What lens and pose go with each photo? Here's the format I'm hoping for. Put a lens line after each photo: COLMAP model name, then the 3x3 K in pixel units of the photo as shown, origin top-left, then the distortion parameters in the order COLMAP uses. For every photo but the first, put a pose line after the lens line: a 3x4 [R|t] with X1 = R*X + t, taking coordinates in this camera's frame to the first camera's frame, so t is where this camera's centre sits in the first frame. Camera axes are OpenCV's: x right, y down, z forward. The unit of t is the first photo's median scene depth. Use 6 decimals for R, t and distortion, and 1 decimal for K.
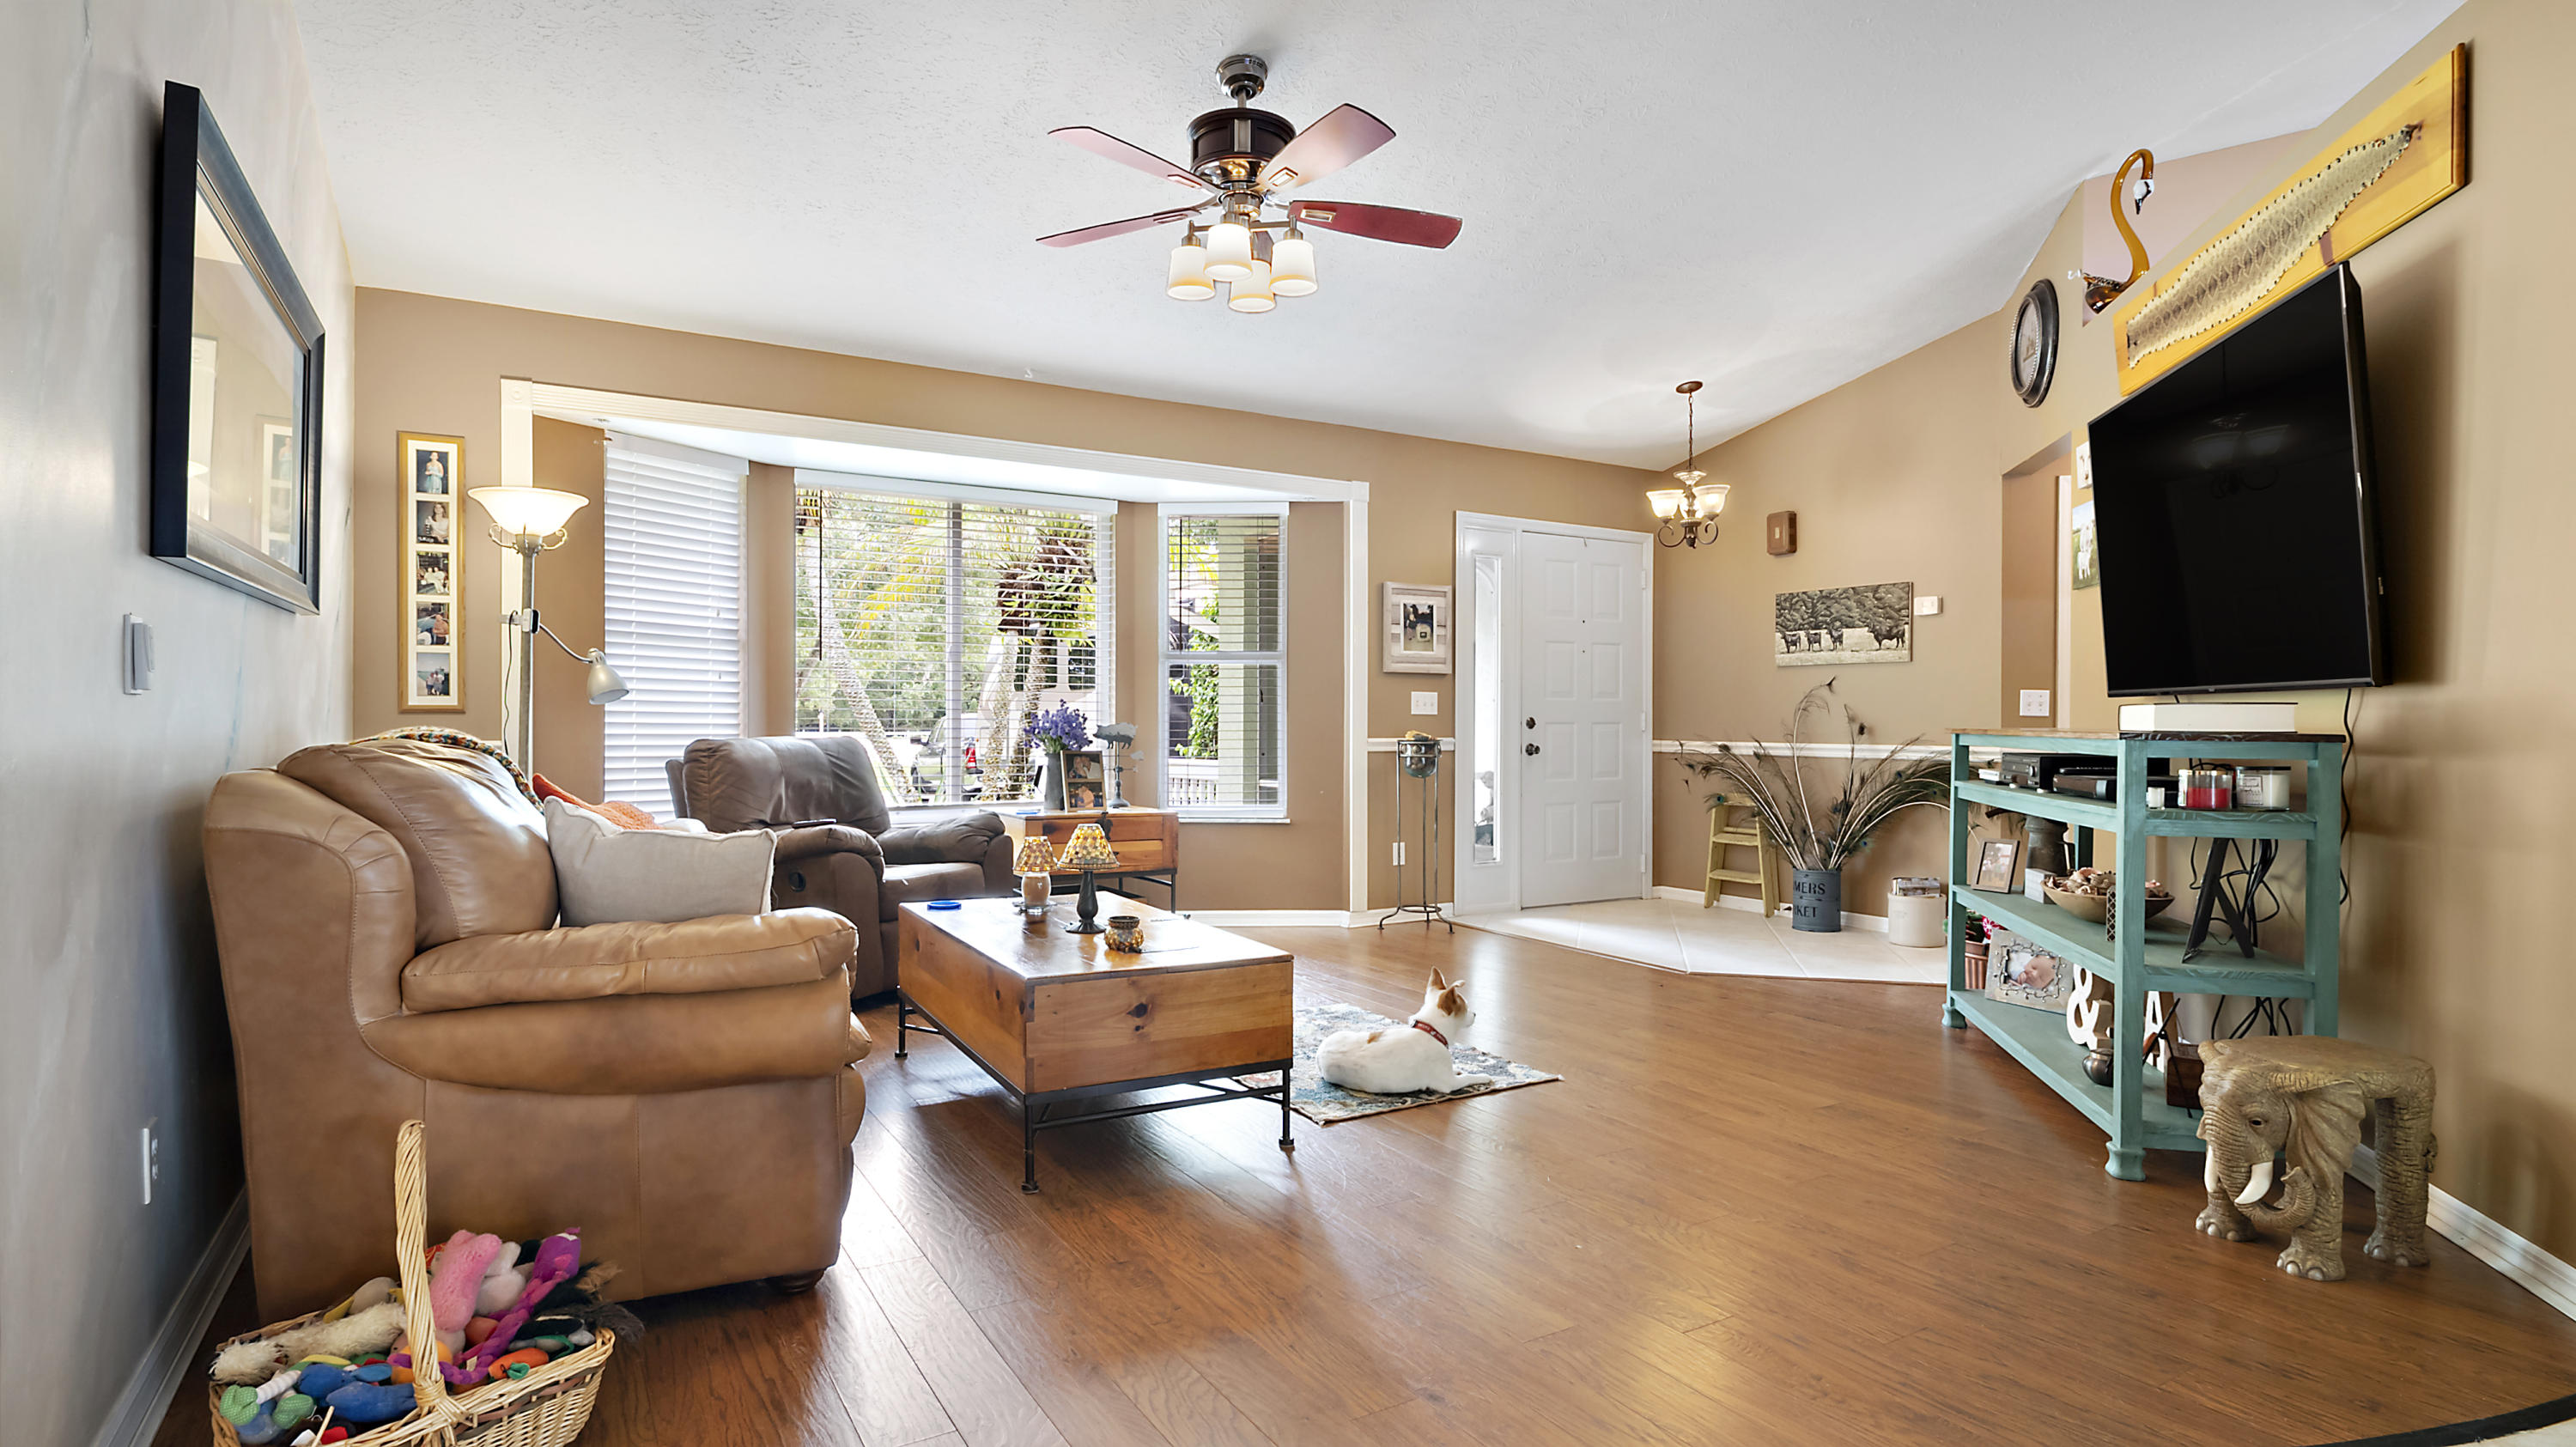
lens RADIAL K [[1310.4, 0, 1288.0], [0, 1310.4, 723.5], [0, 0, 1]] dist [-0.007582, 0.000184]
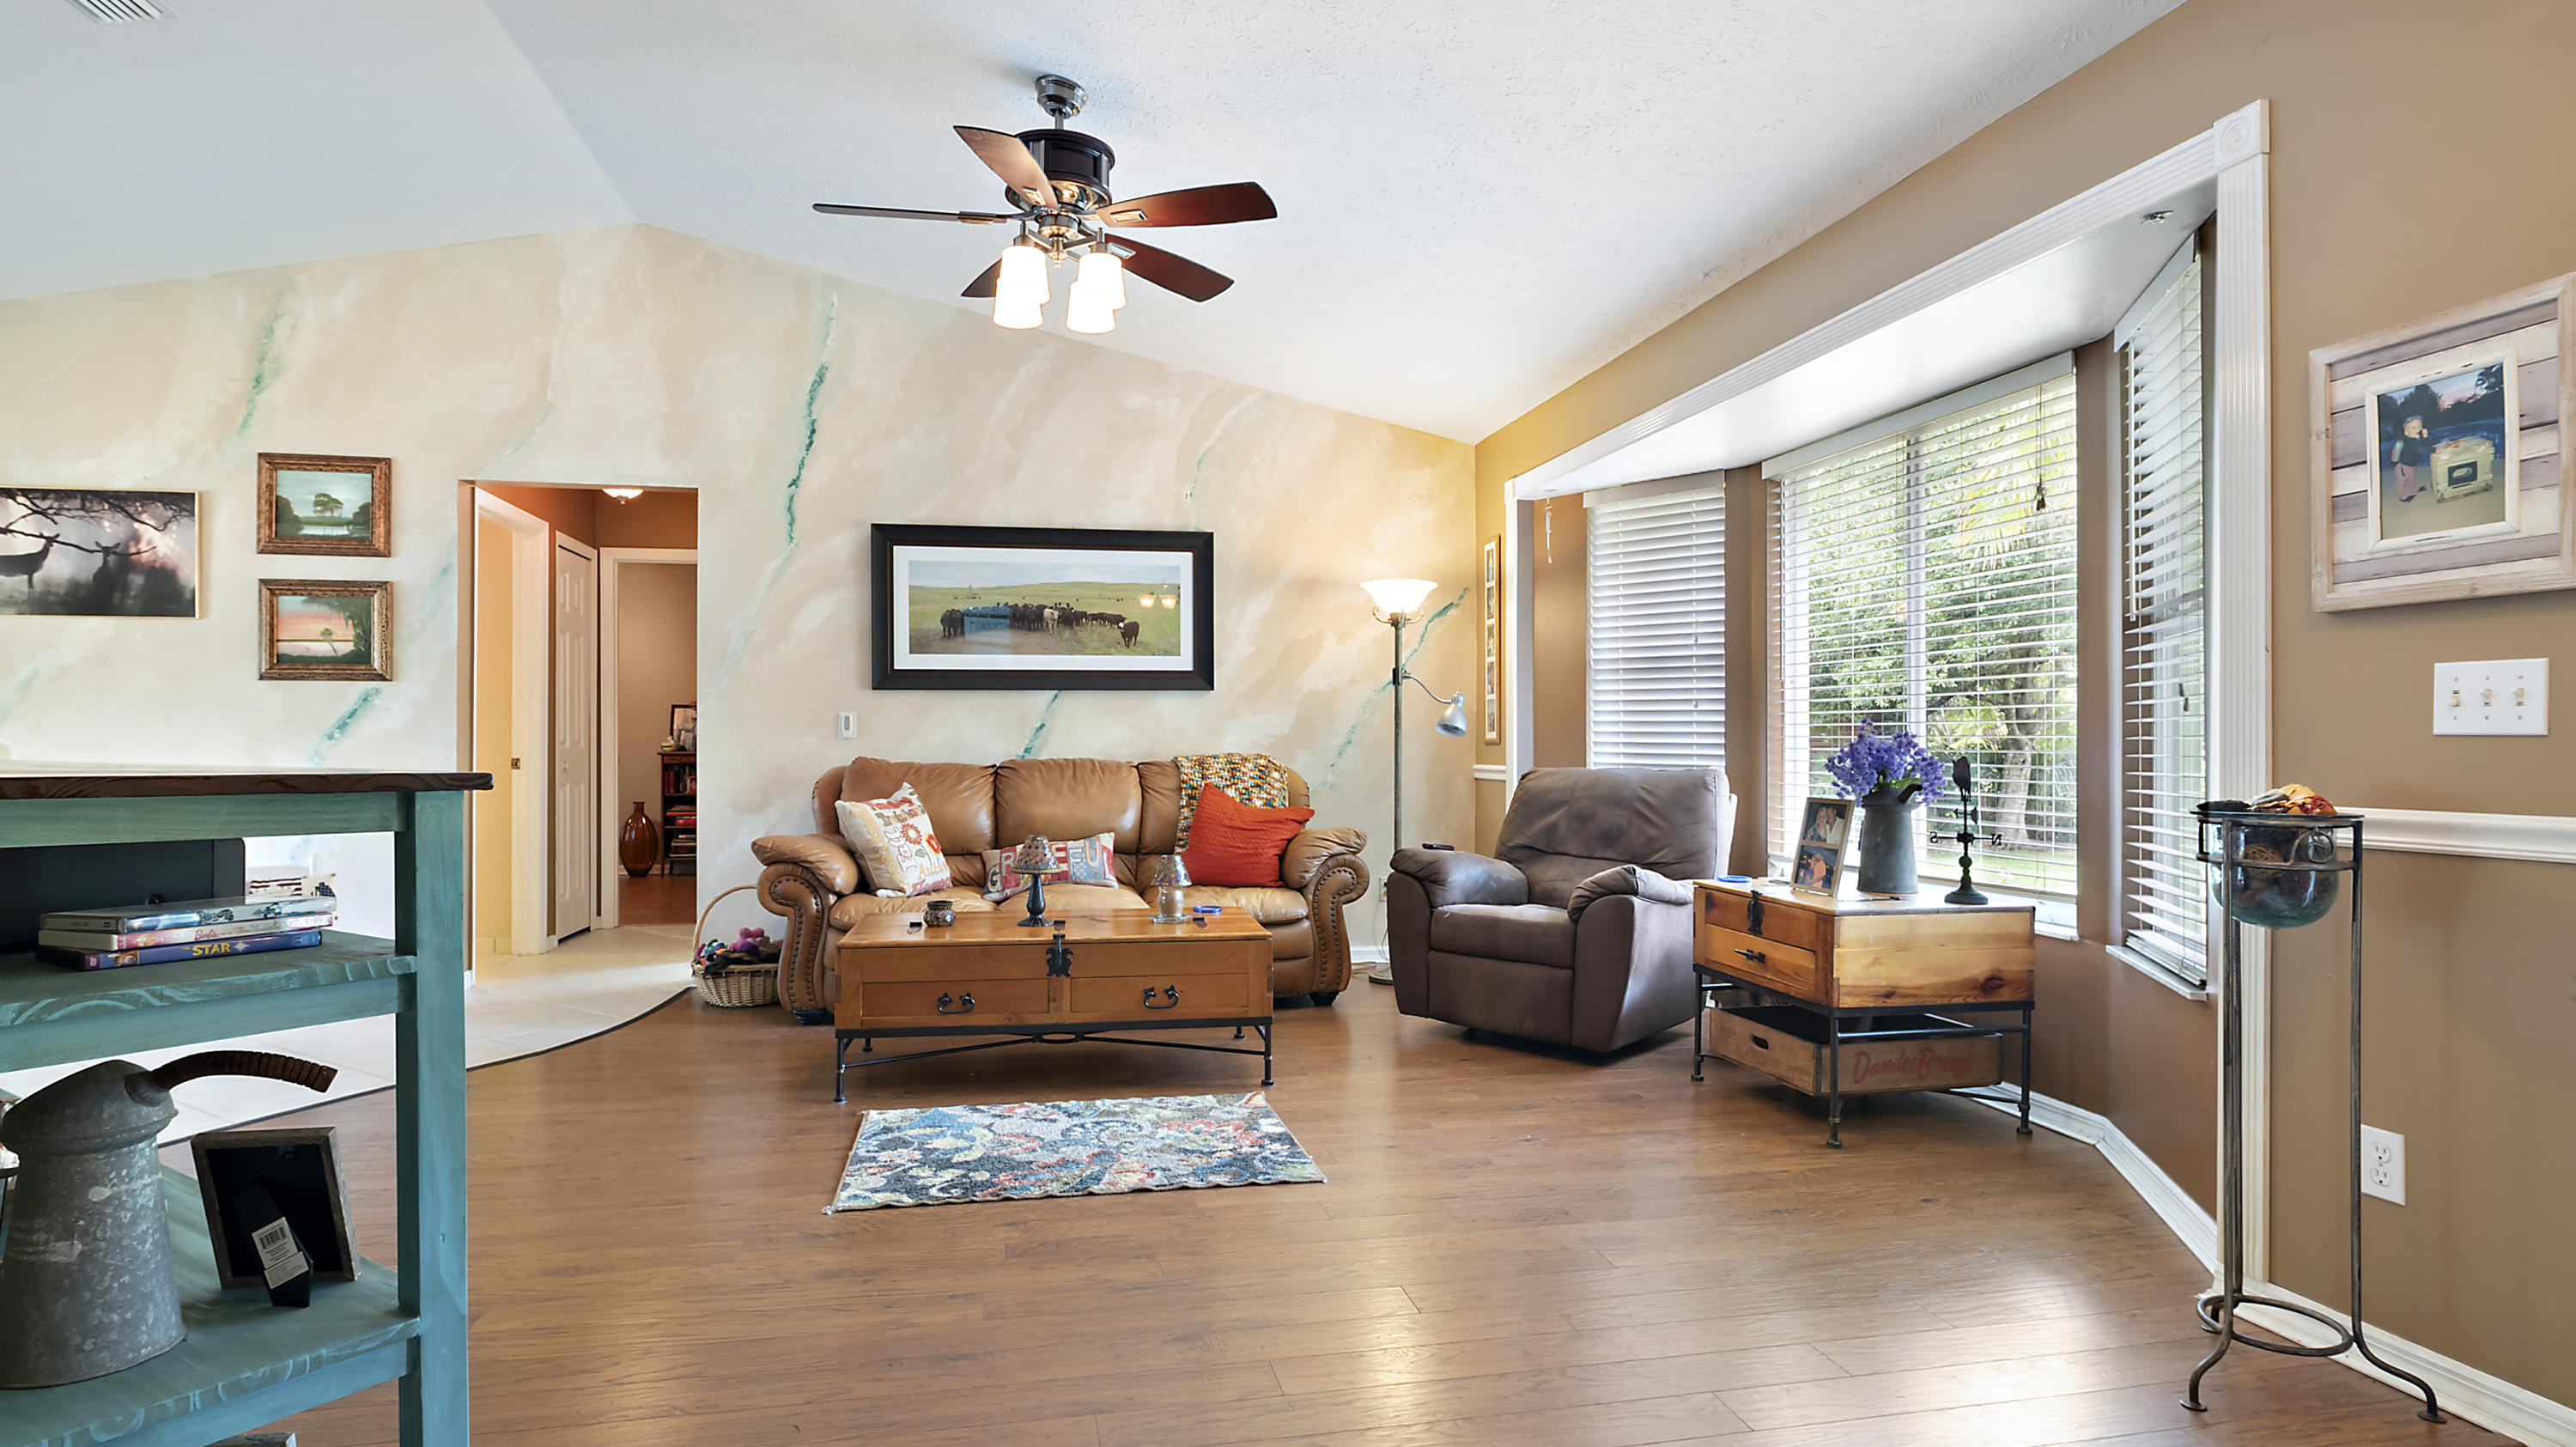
lens RADIAL K [[1310.4, 0, 1288.0], [0, 1310.4, 723.5], [0, 0, 1]] dist [-0.007582, 0.000184]
pose [[-0.326352, -0.018984, -0.945058, 0.481990], [-0.003638, 0.999816, -0.018828, -0.002716], [0.945241, -0.002706, -0.326361, 0.847323]]
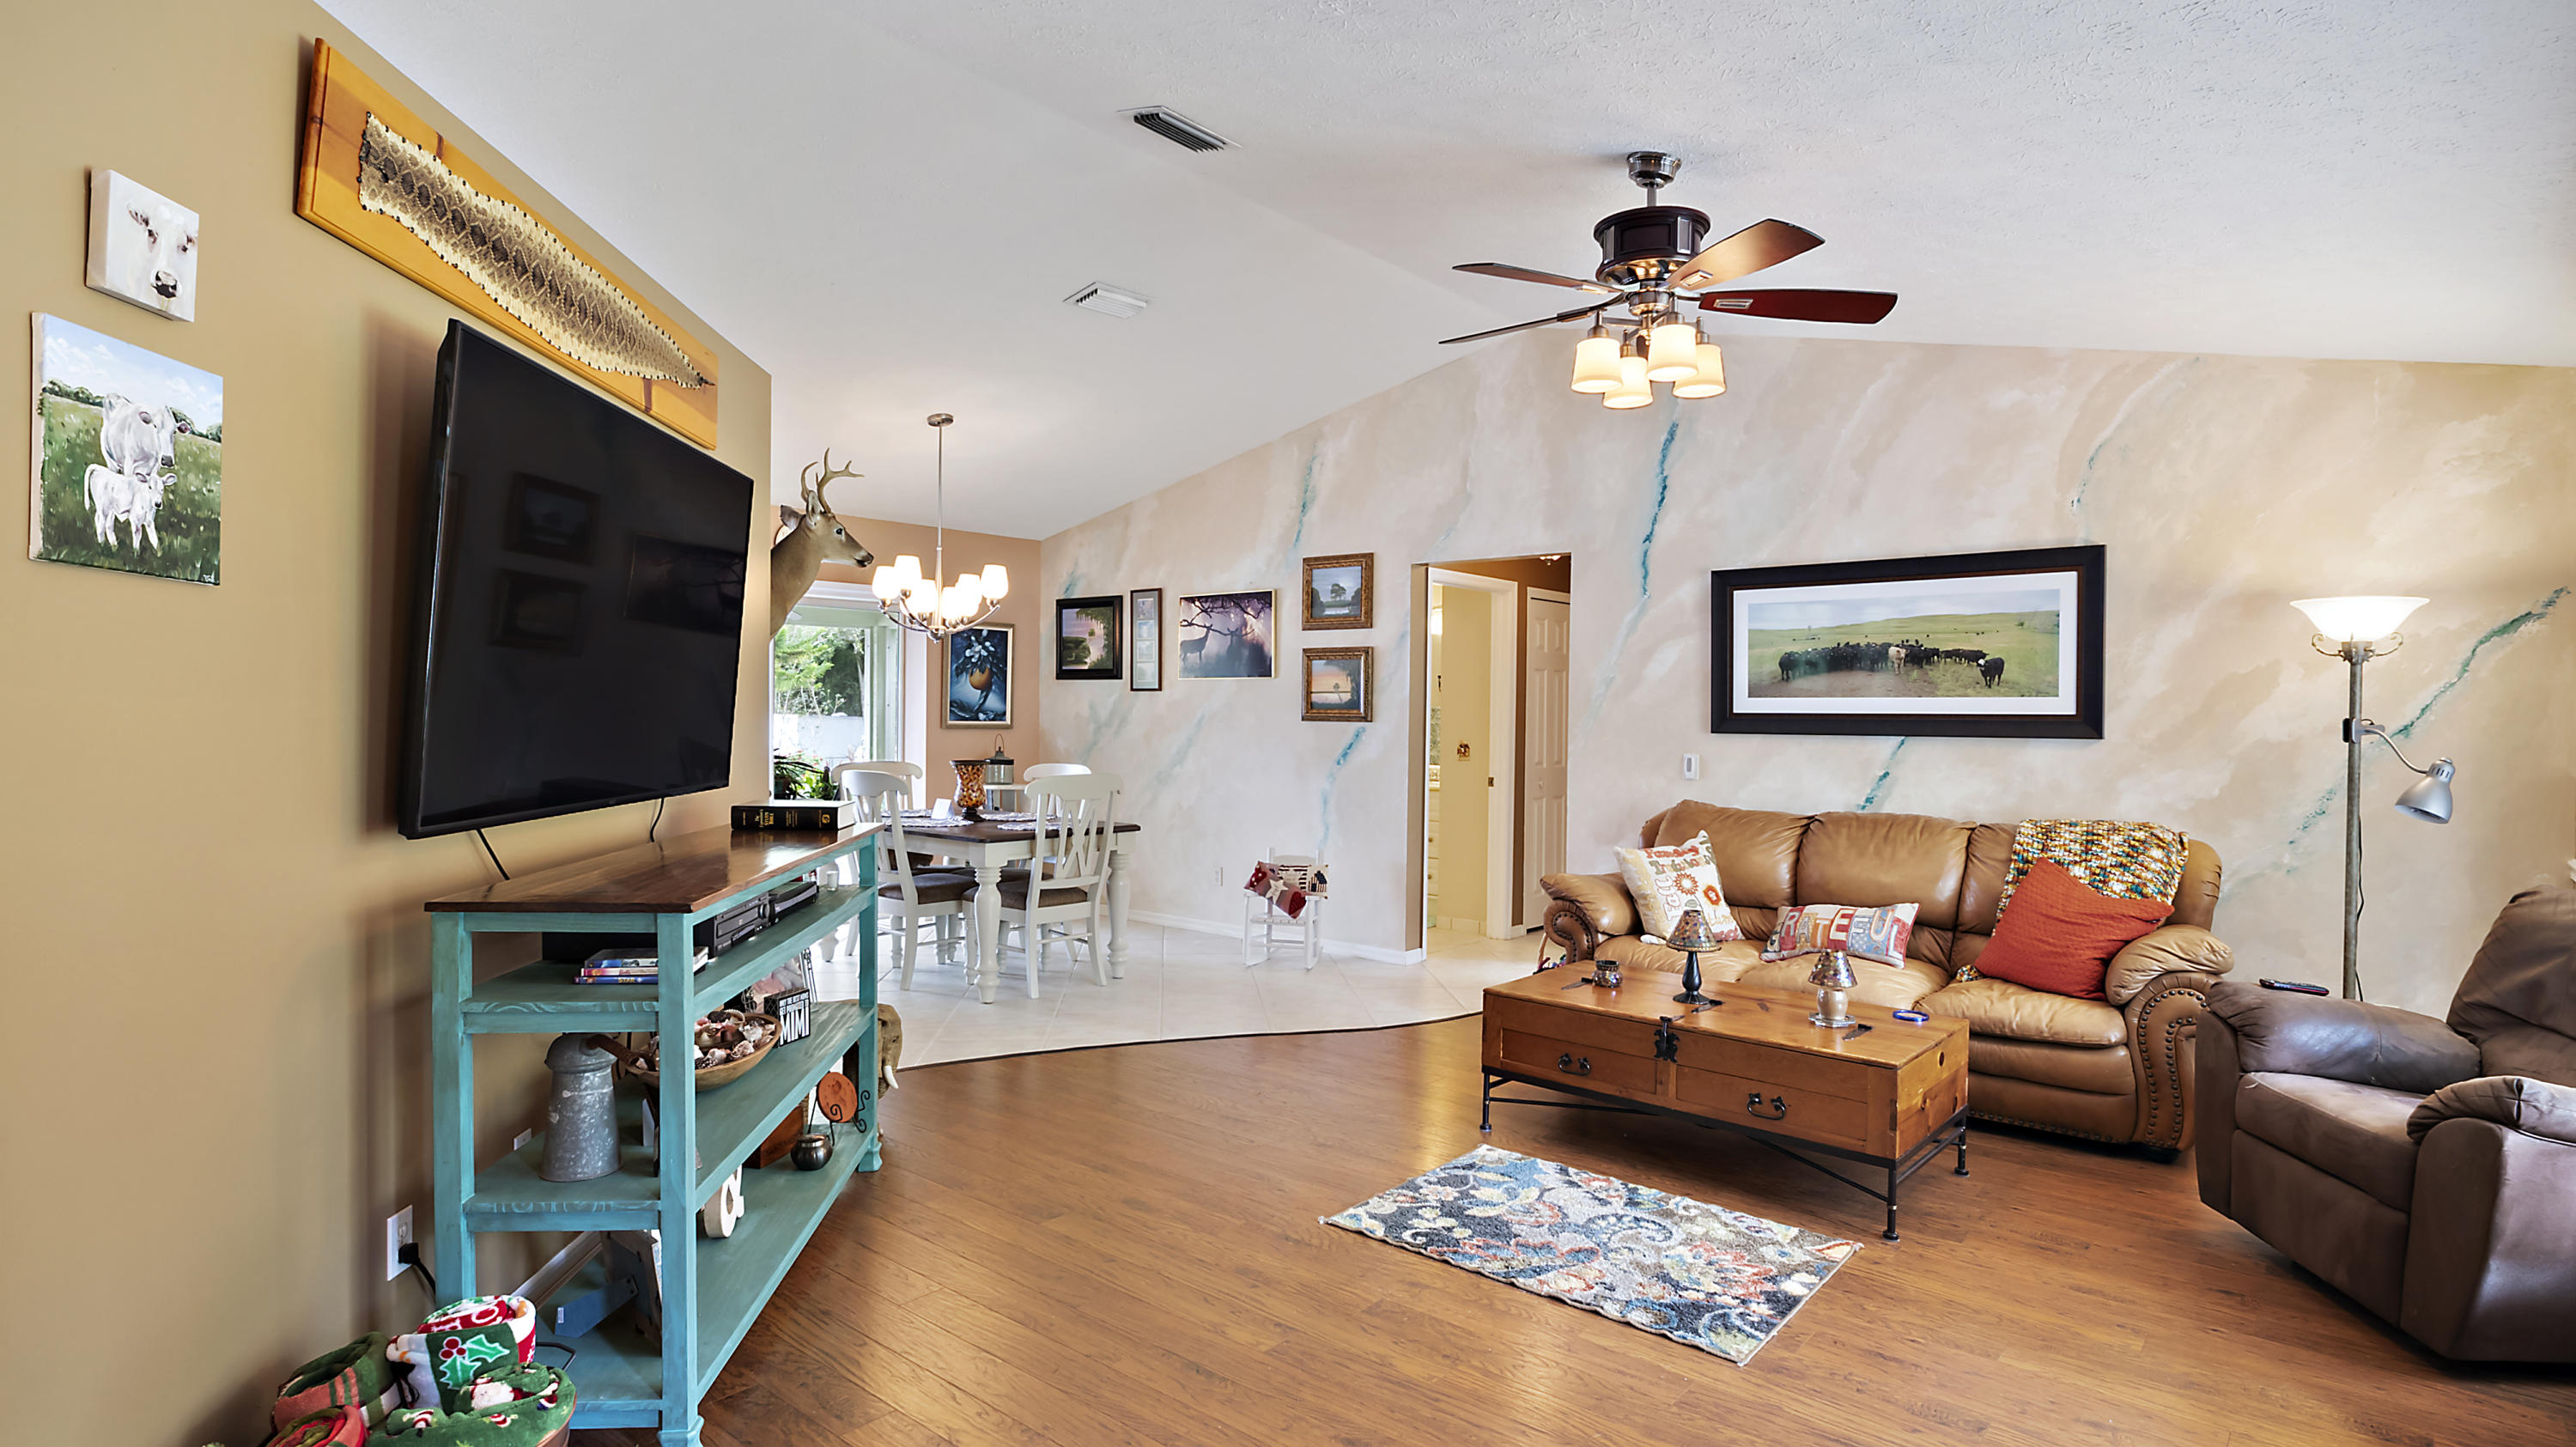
lens RADIAL K [[1277.1, 0, 1288.0], [0, 1277.1, 723.5], [0, 0, 1]] dist [-0.005549, 0.000237]
pose [[-0.938903, -0.016916, -0.343766, 0.309119], [-0.020114, 0.999781, 0.005737, -0.049364], [0.343593, 0.012301, -0.939038, 1.031620]]
